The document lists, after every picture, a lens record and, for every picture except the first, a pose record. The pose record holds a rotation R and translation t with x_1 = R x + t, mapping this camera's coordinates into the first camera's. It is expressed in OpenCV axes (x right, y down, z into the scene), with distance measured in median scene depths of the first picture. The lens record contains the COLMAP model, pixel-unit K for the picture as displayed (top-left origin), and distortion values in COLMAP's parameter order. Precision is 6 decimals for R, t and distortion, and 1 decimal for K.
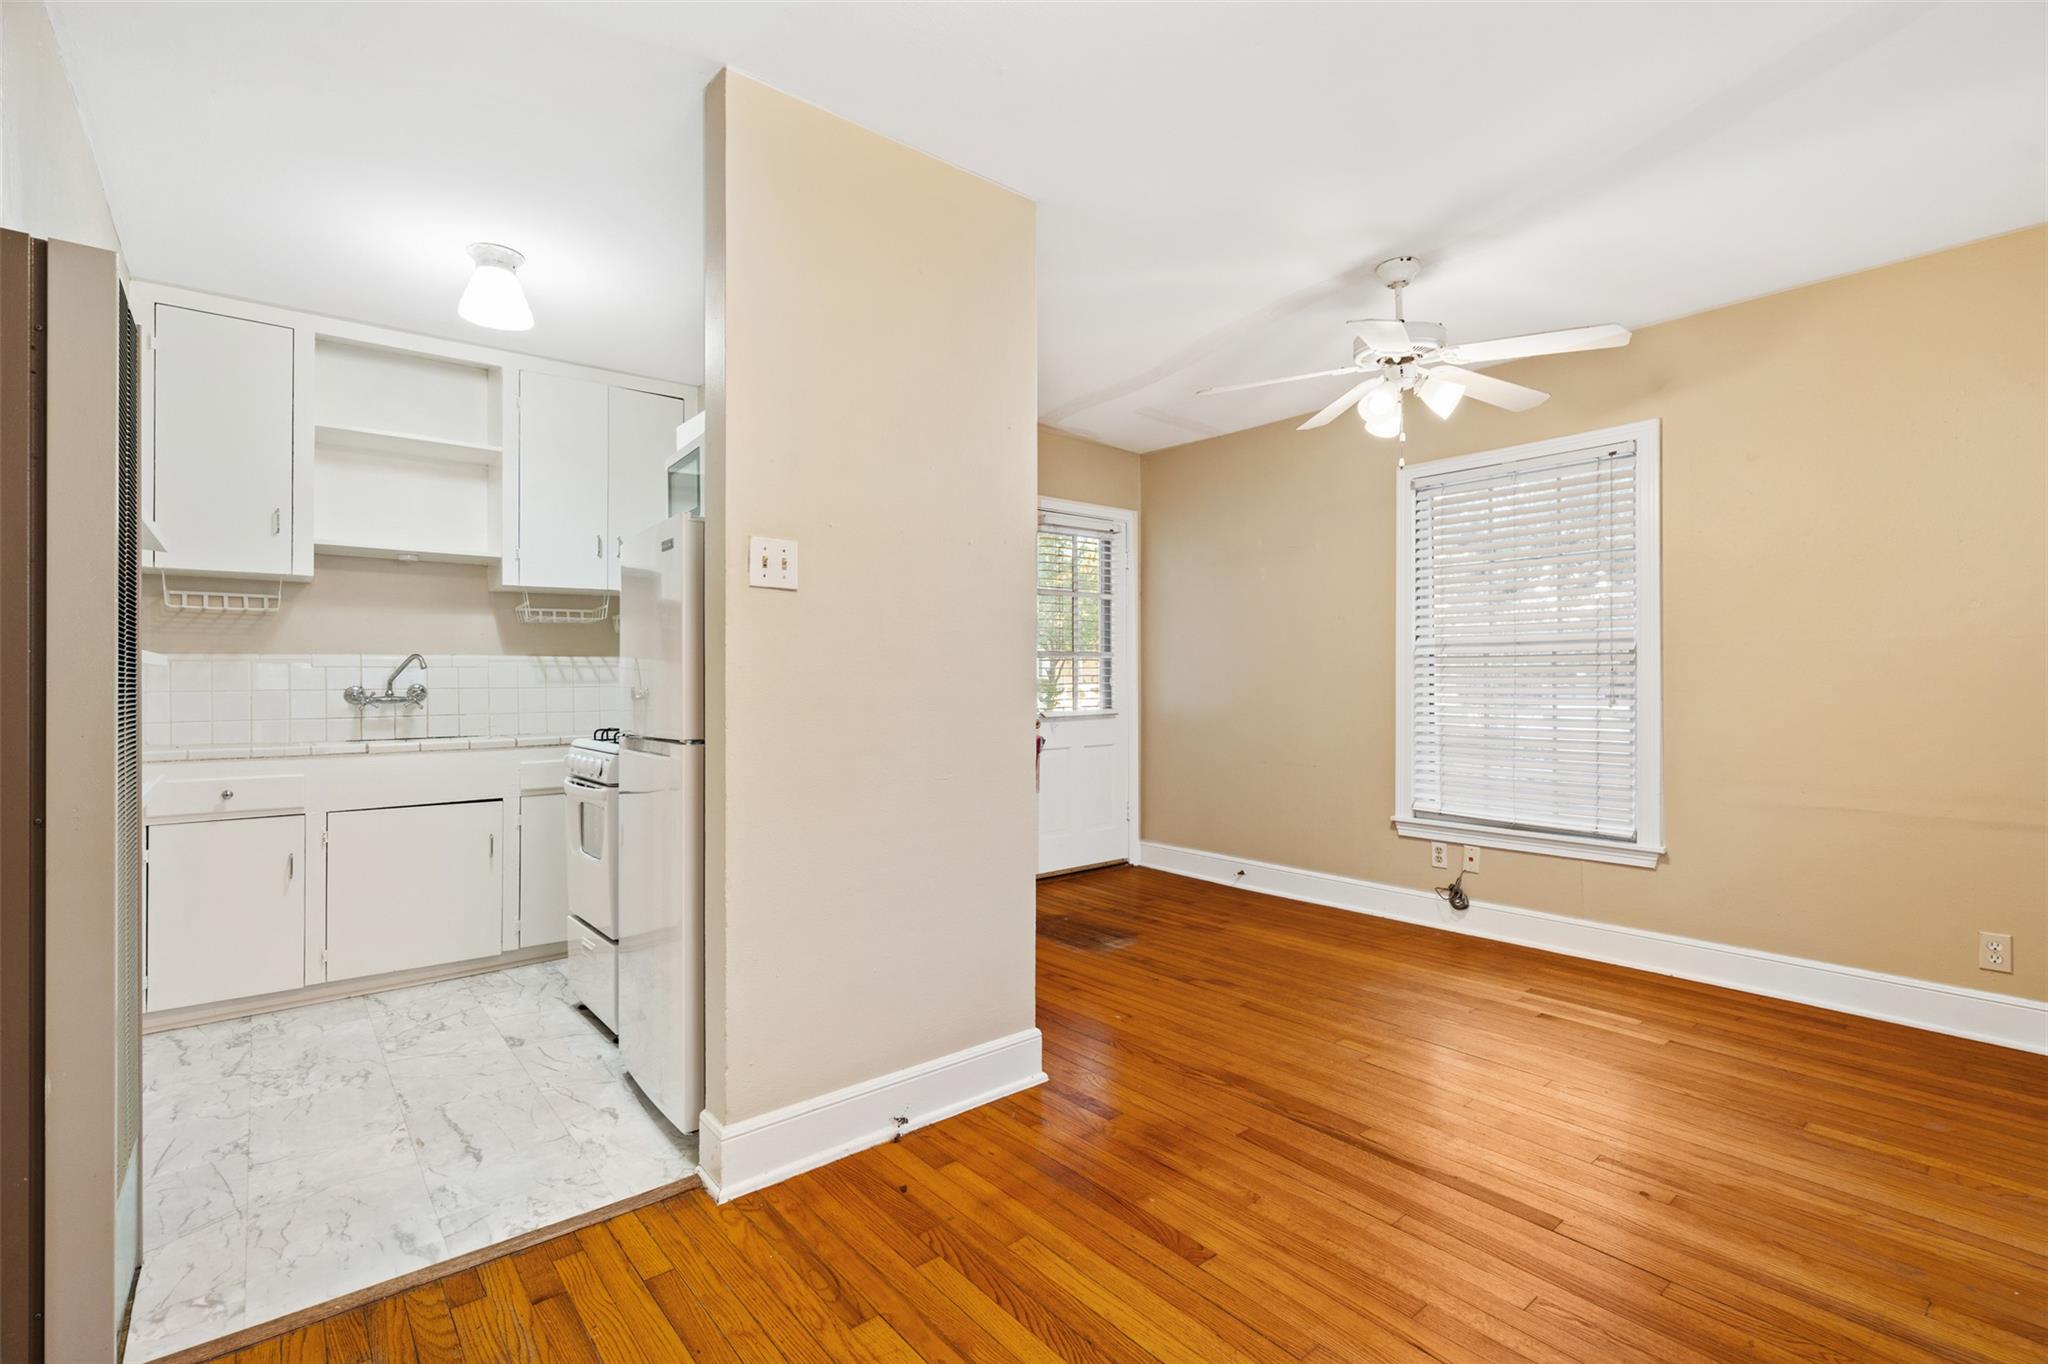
lens RADIAL K [[923.5, 0, 1026.5], [0, 923.5, 686.5], [0, 0, 1]] dist [-0.001803, 0.001437]
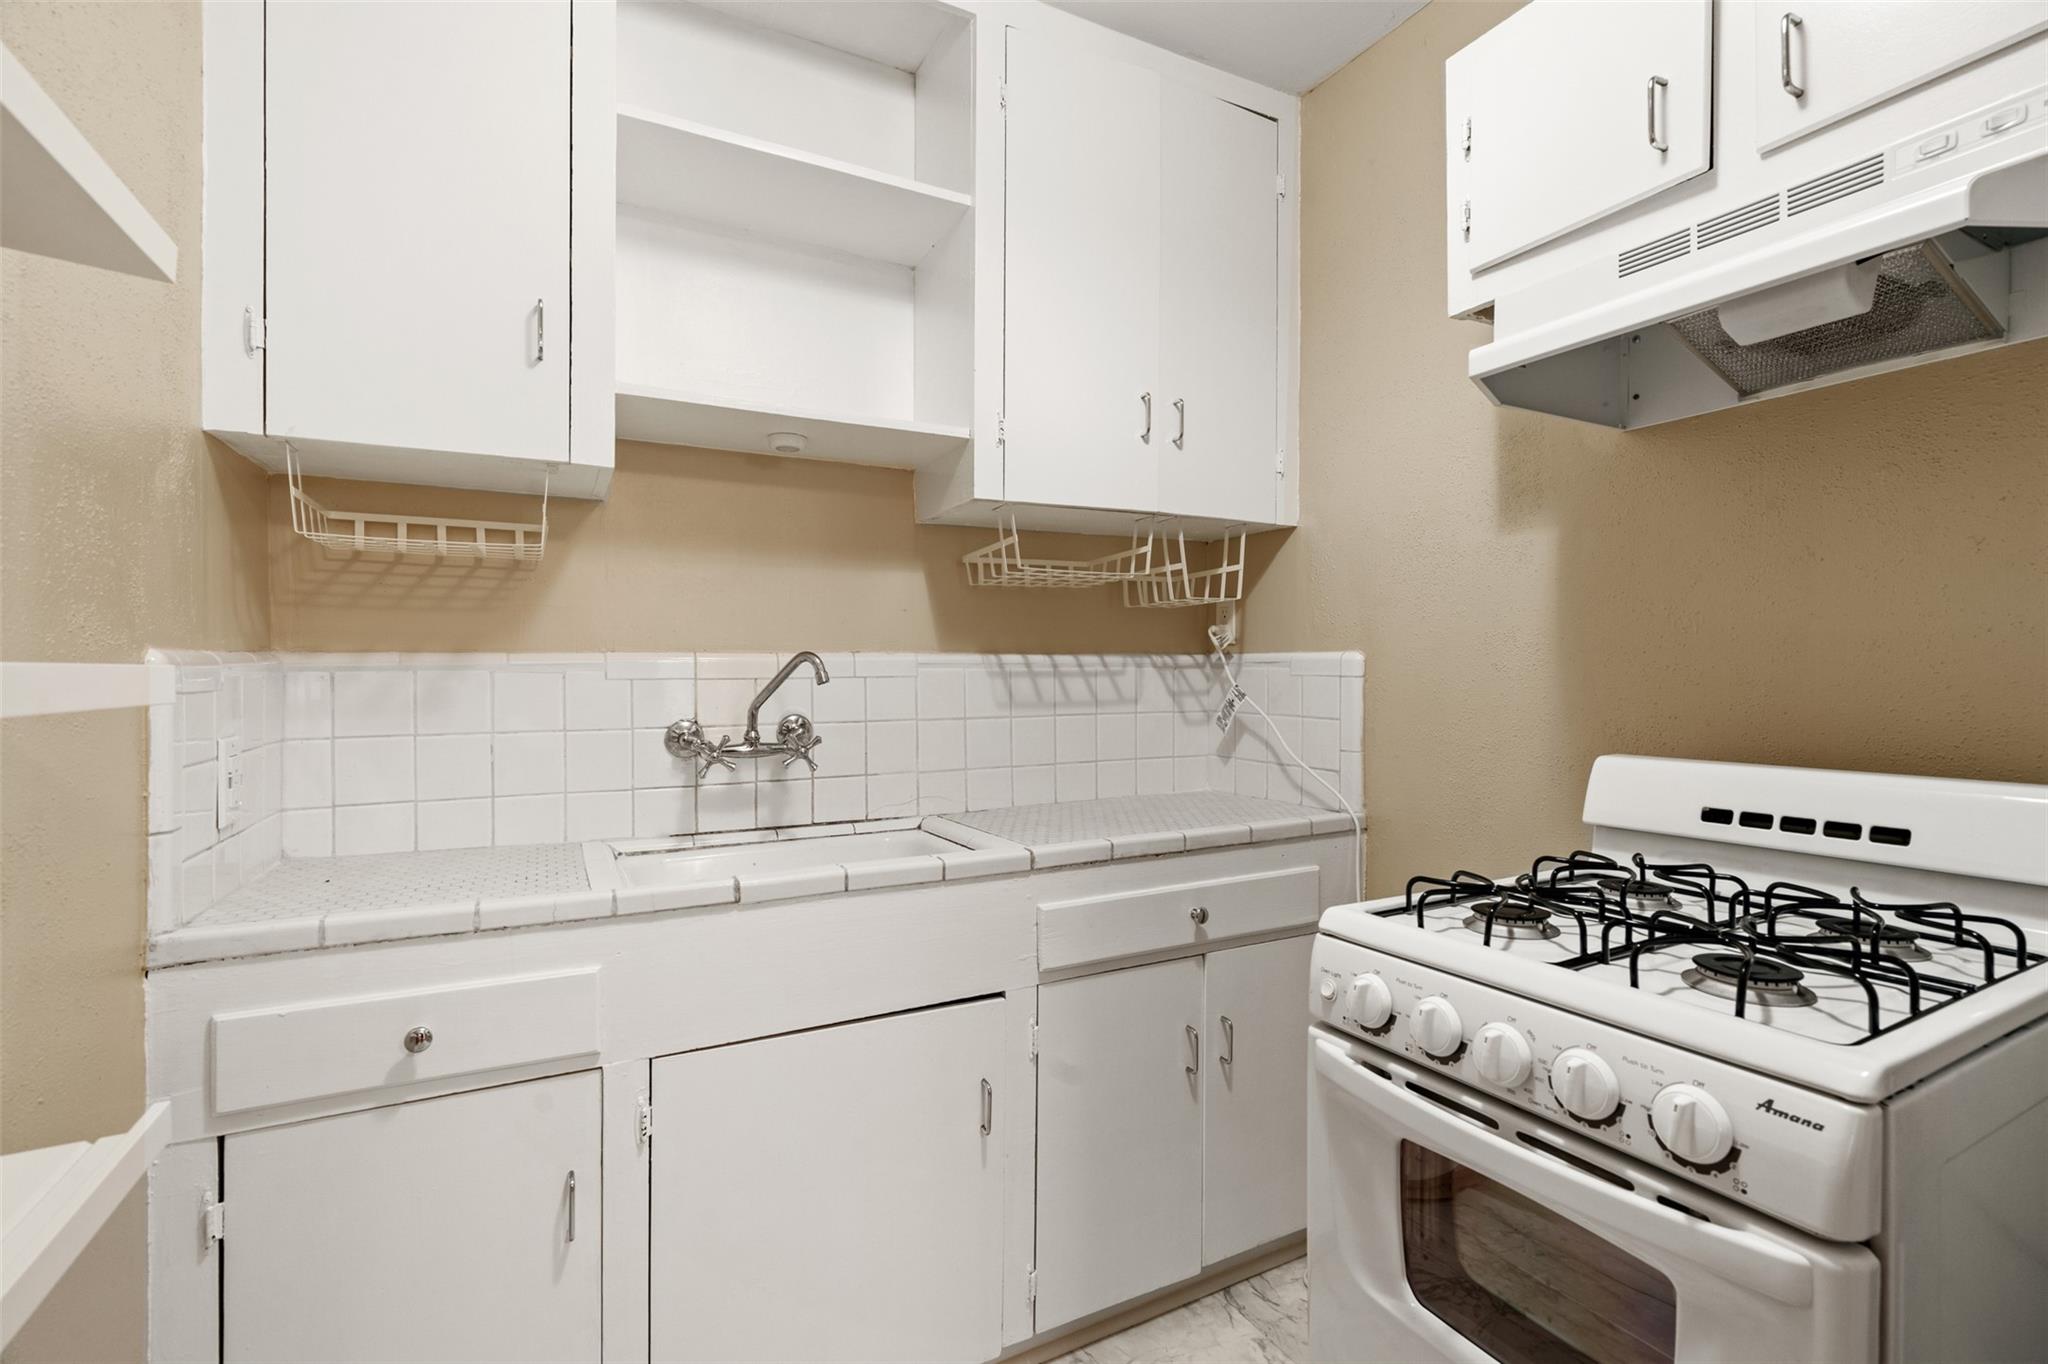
lens RADIAL K [[923.5, 0, 1019.8], [0, 923.5, 685.3], [0, 0, 1]] dist [-0.001803, 0.001437]
pose [[0.978354, 0.004952, -0.206877, -0.483658], [-0.003549, 0.999968, 0.007155, -0.023138], [0.206906, -0.006266, 0.978341, 0.600382]]
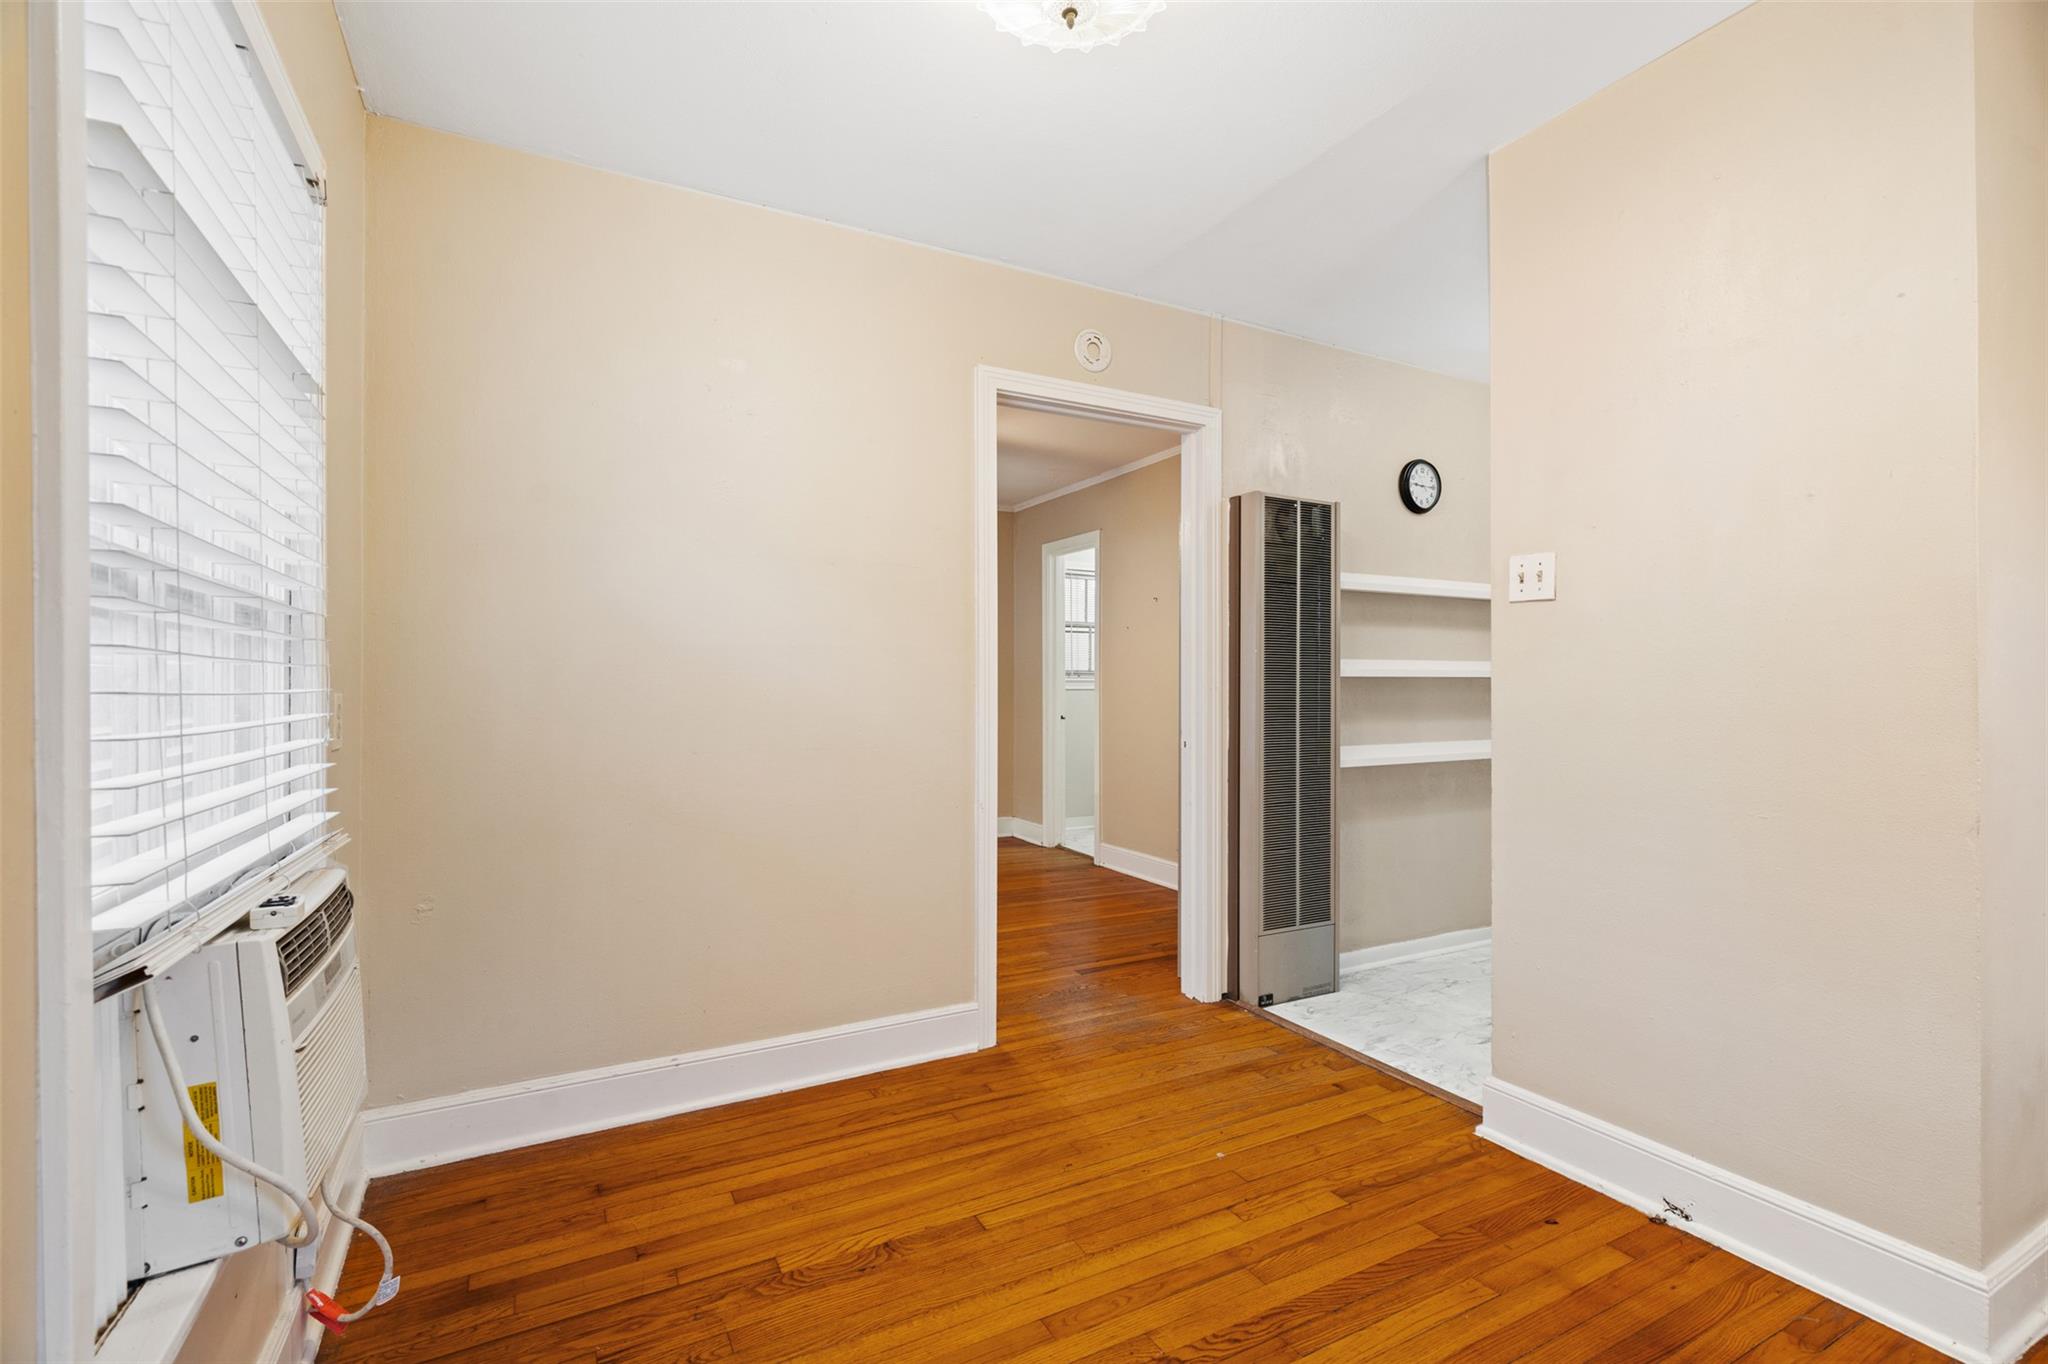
lens RADIAL K [[923.5, 0, 1035.4], [0, 923.5, 688.0], [0, 0, 1]] dist [-0.001803, 0.001437]
pose [[-0.197028, 0.002609, -0.980394, 0.518516], [-0.004235, 0.999985, 0.003512, -0.004151], [0.980389, 0.004844, -0.197014, 0.380961]]
